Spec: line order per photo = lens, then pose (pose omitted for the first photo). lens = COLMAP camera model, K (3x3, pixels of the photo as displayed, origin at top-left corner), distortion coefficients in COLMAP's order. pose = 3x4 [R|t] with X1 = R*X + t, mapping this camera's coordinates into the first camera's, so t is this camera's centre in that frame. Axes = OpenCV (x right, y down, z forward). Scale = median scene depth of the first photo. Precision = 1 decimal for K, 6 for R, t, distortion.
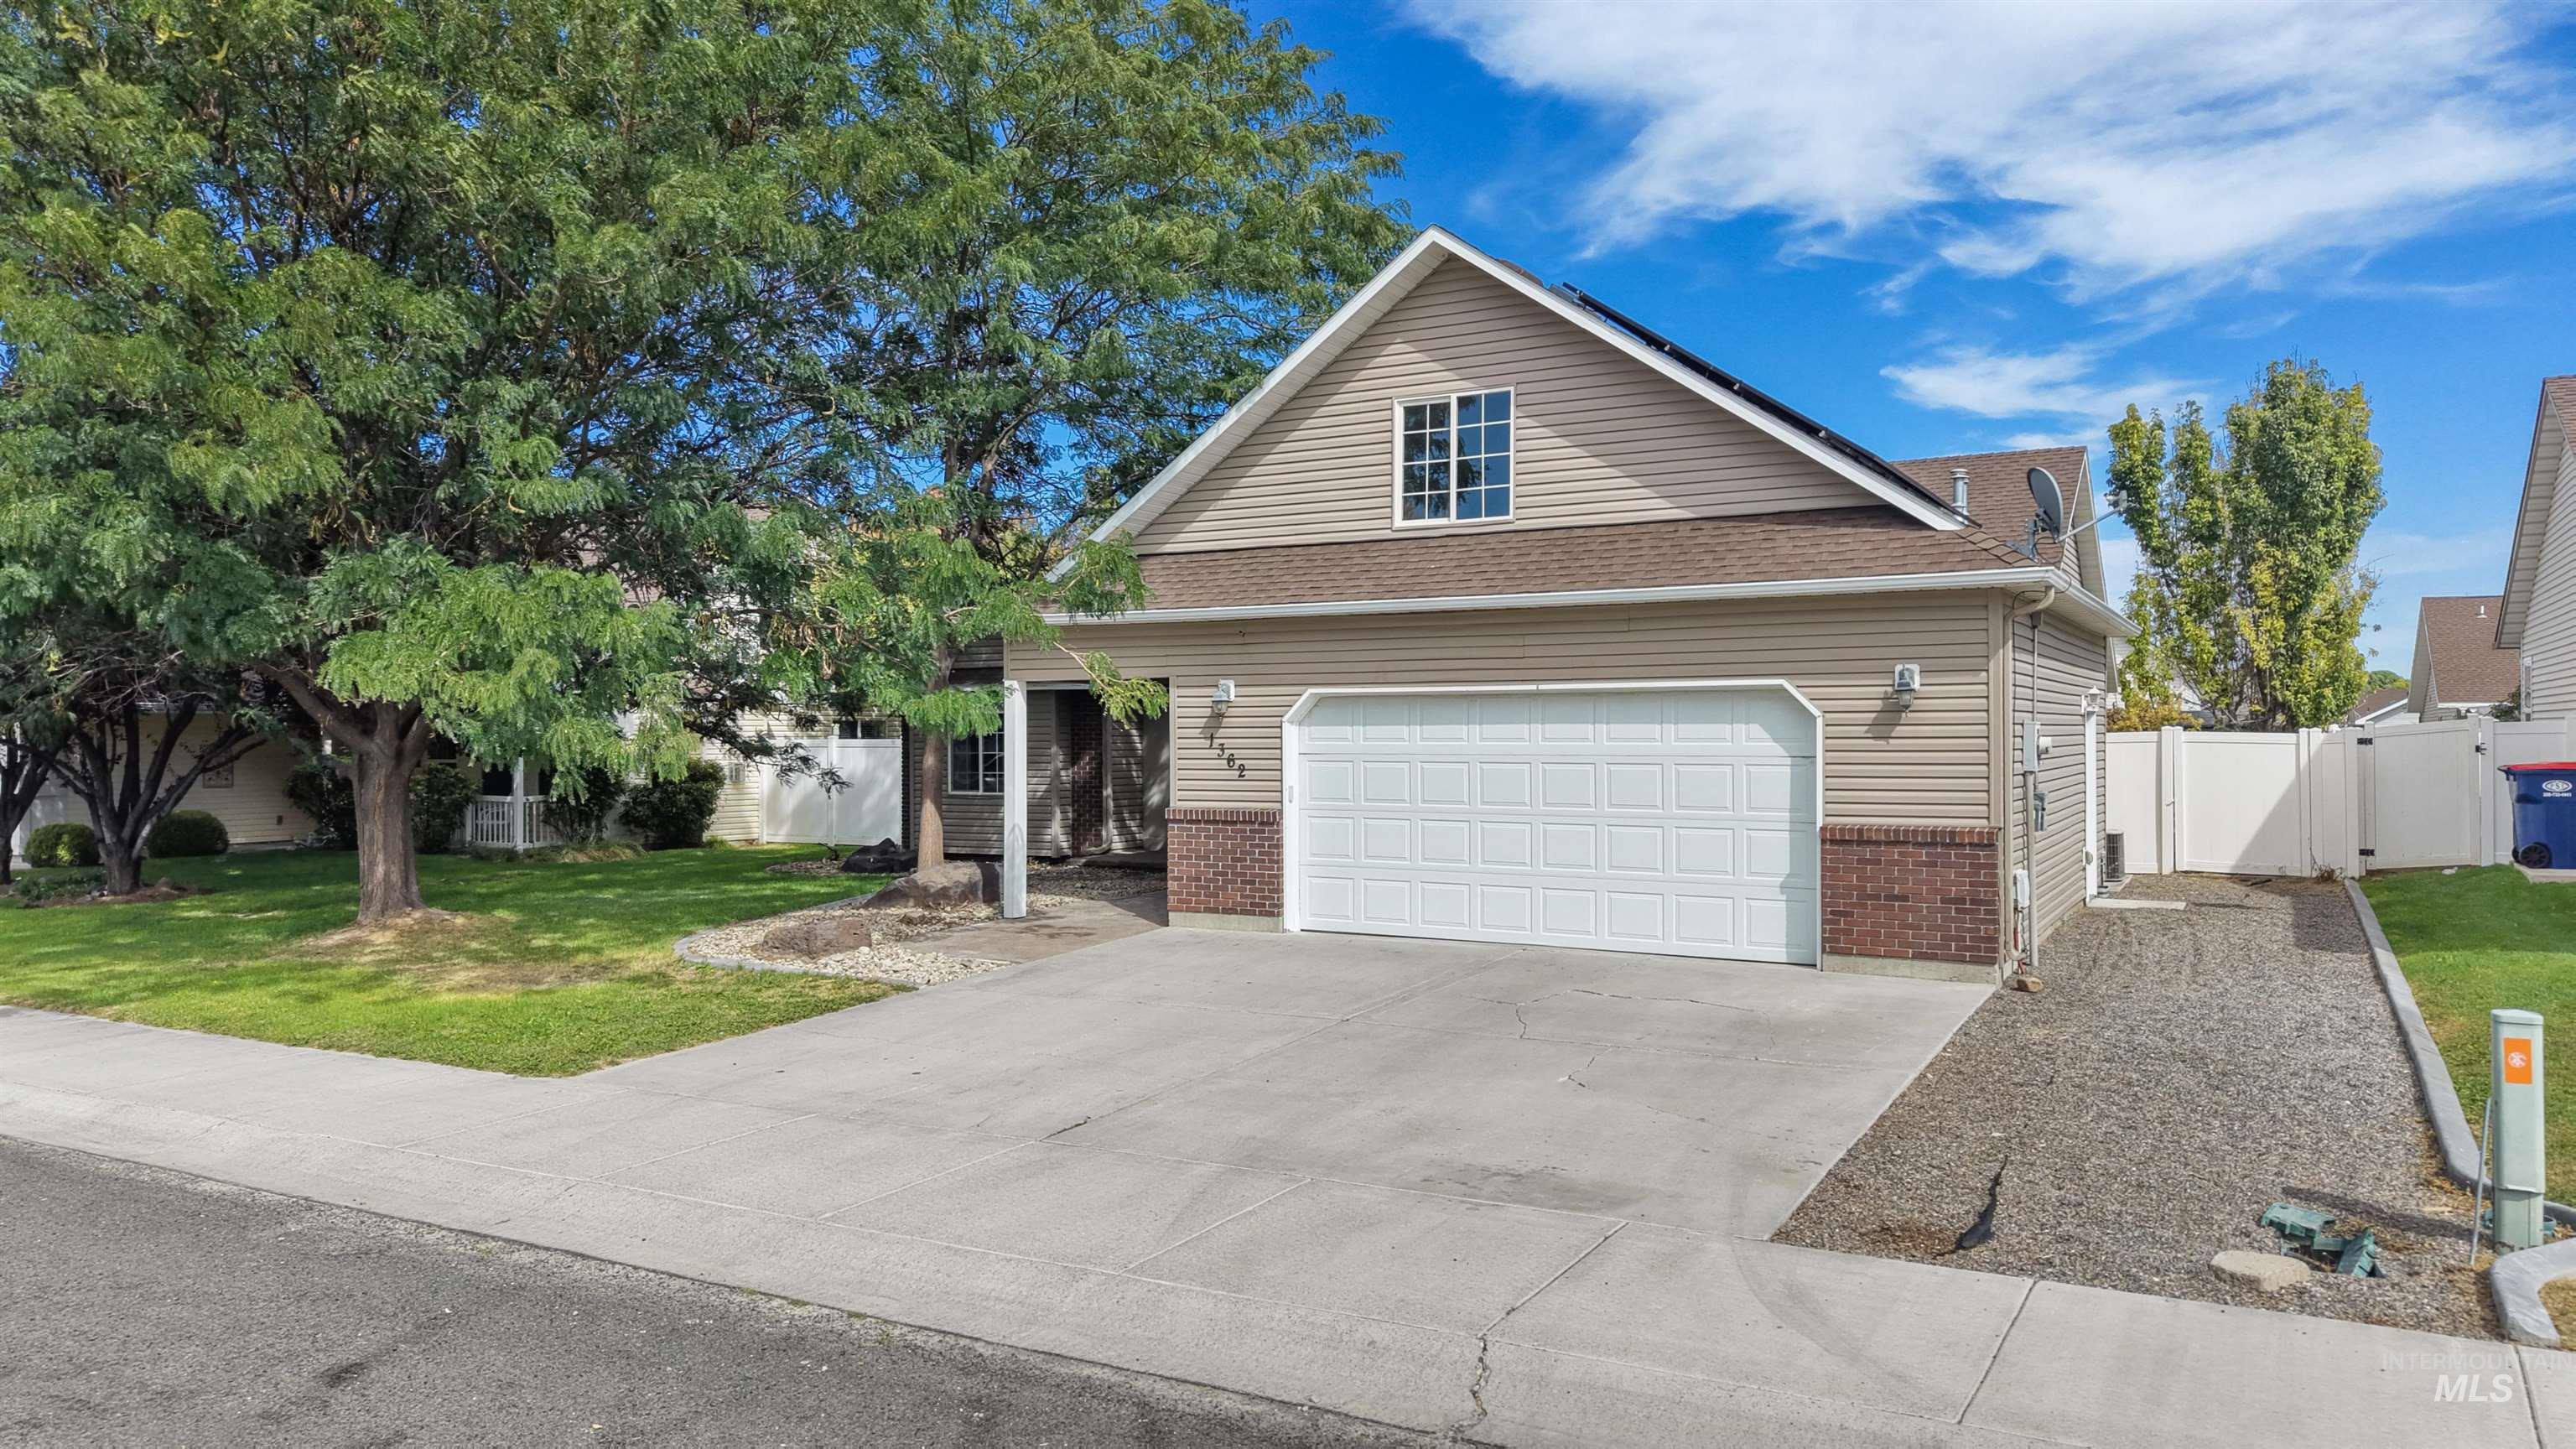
lens RADIAL K [[1695.0, 0, 1287.7], [0, 1695.0, 765.3], [0, 0, 1]] dist [0.029852, -0.026512]
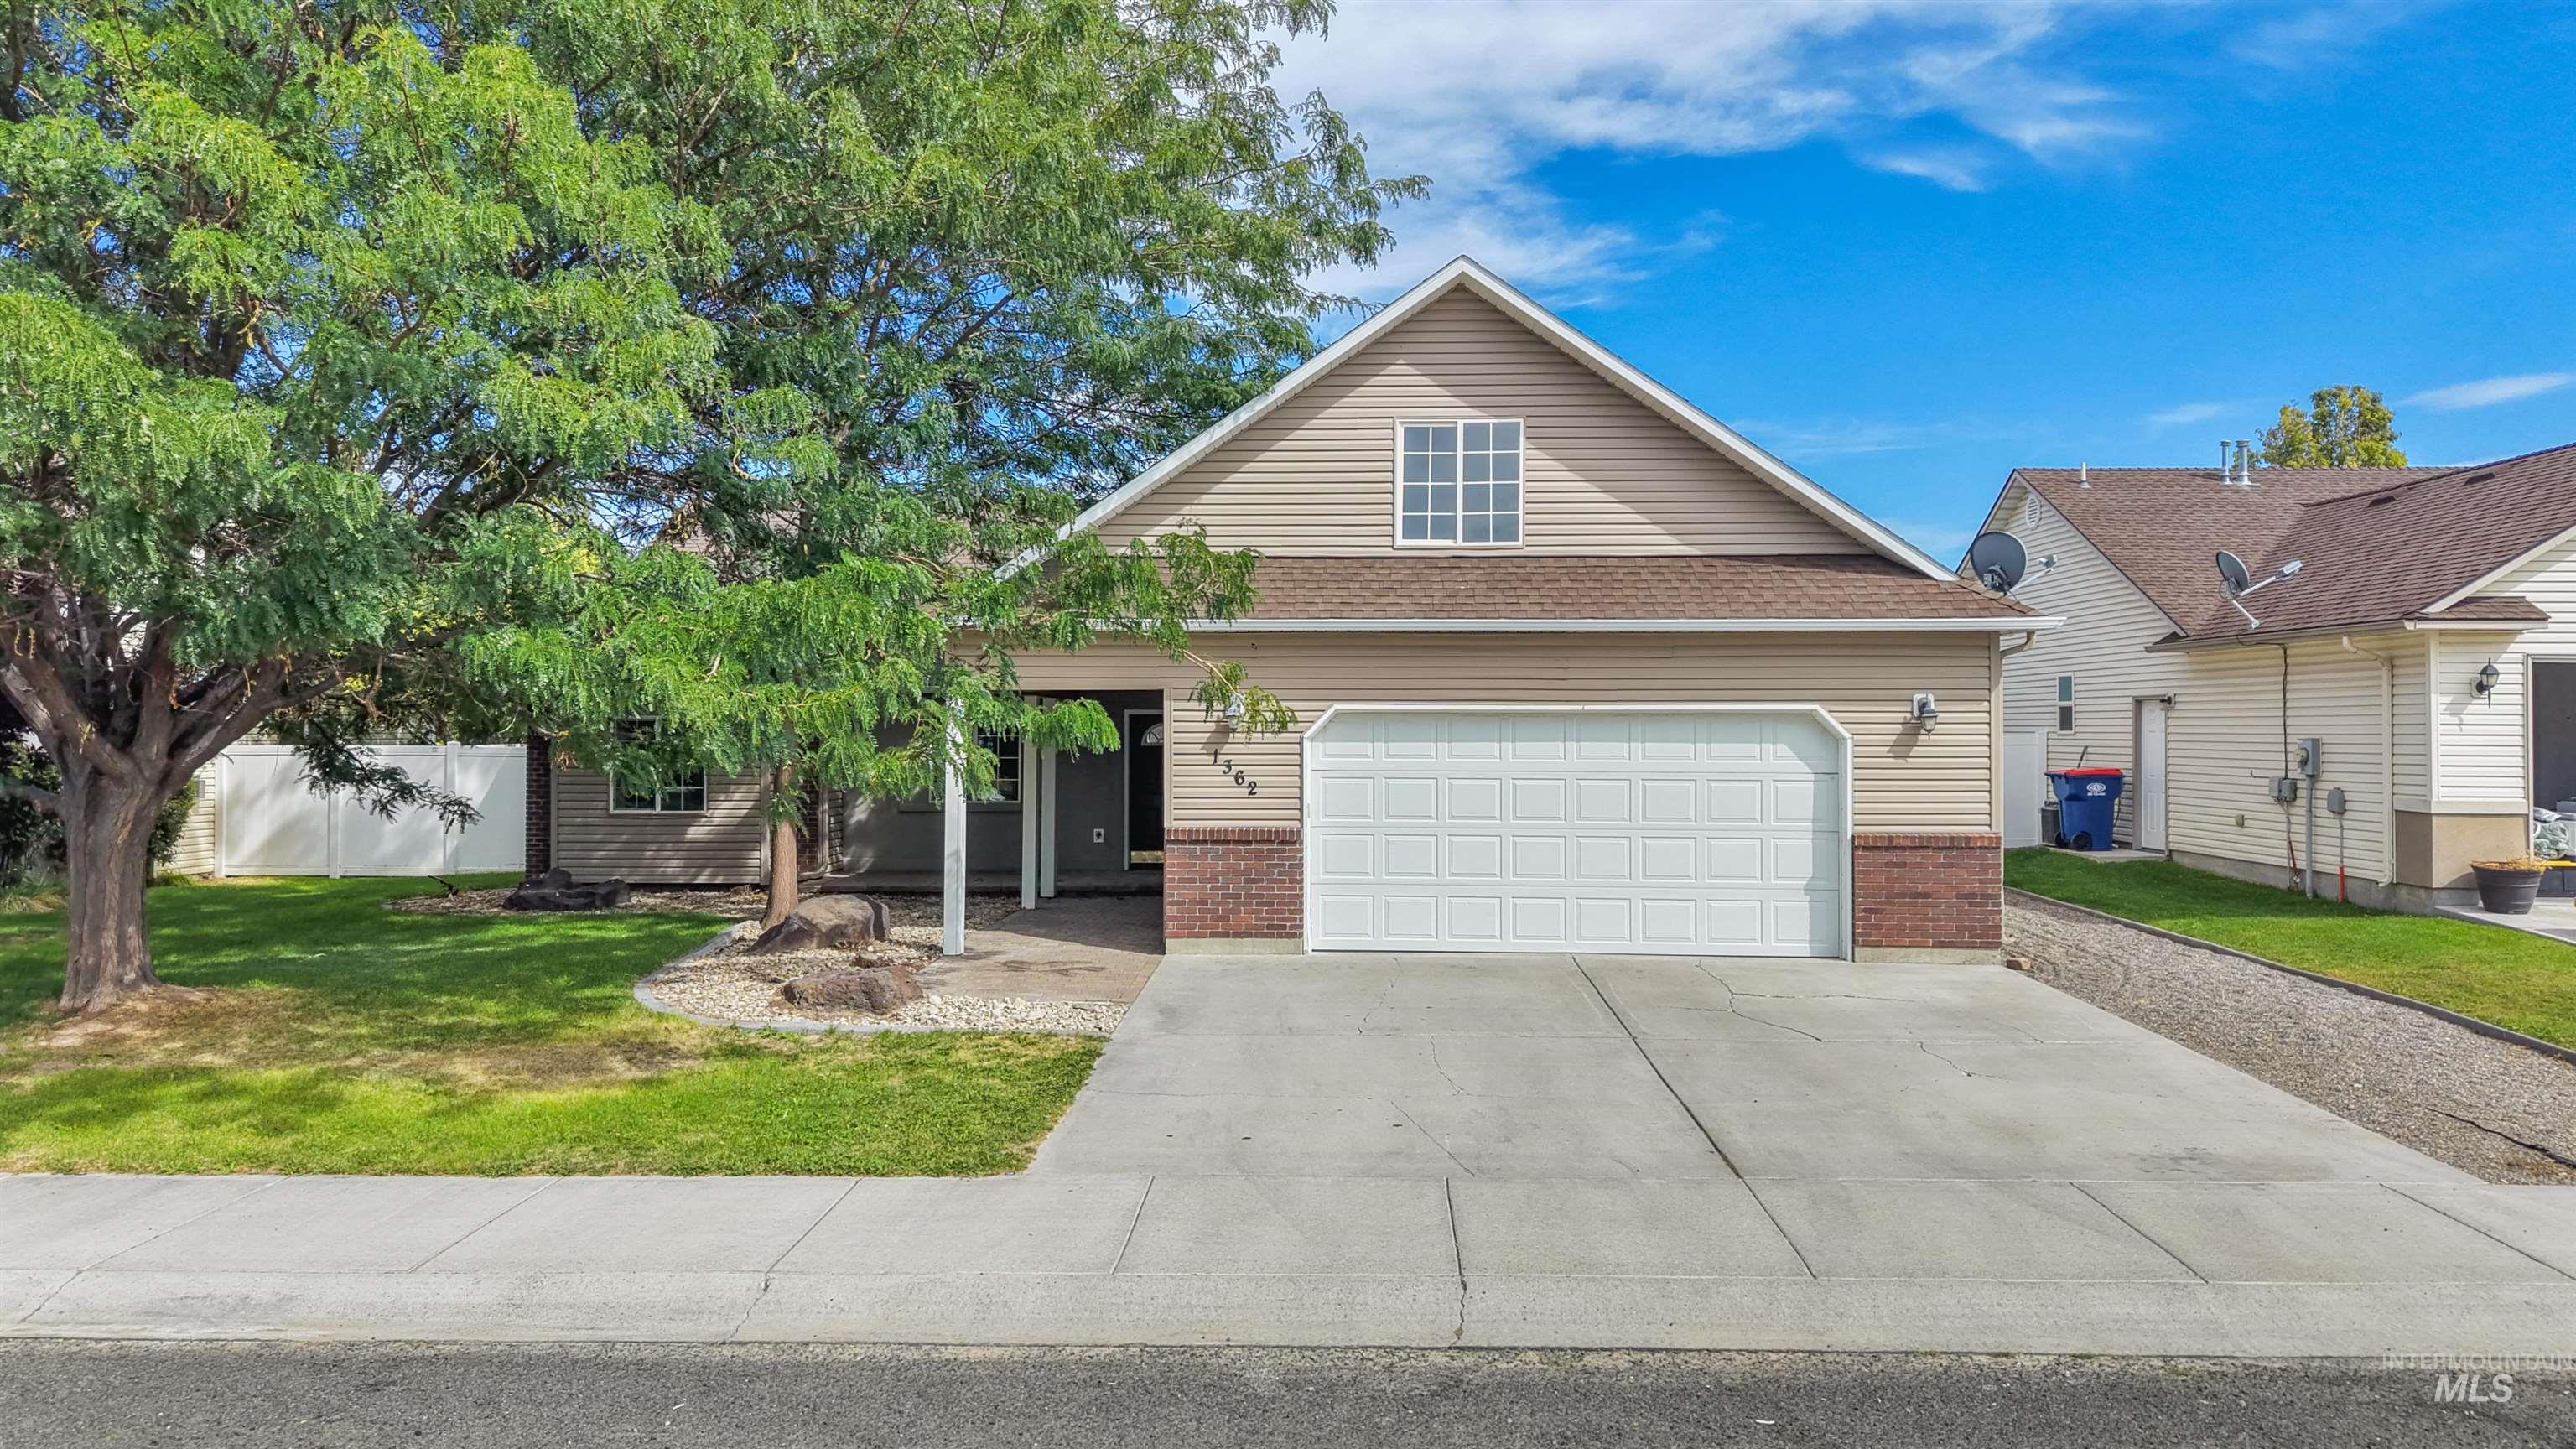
lens RADIAL K [[1726.7, 0, 1288.0], [0, 1726.7, 724.5], [0, 0, 1]] dist [0.011145, -0.002791]
pose [[0.888197, 0.006507, 0.459417, -0.527716], [0.003258, 0.999785, -0.020460, -0.014722], [-0.459451, 0.019670, 0.887985, 0.136478]]
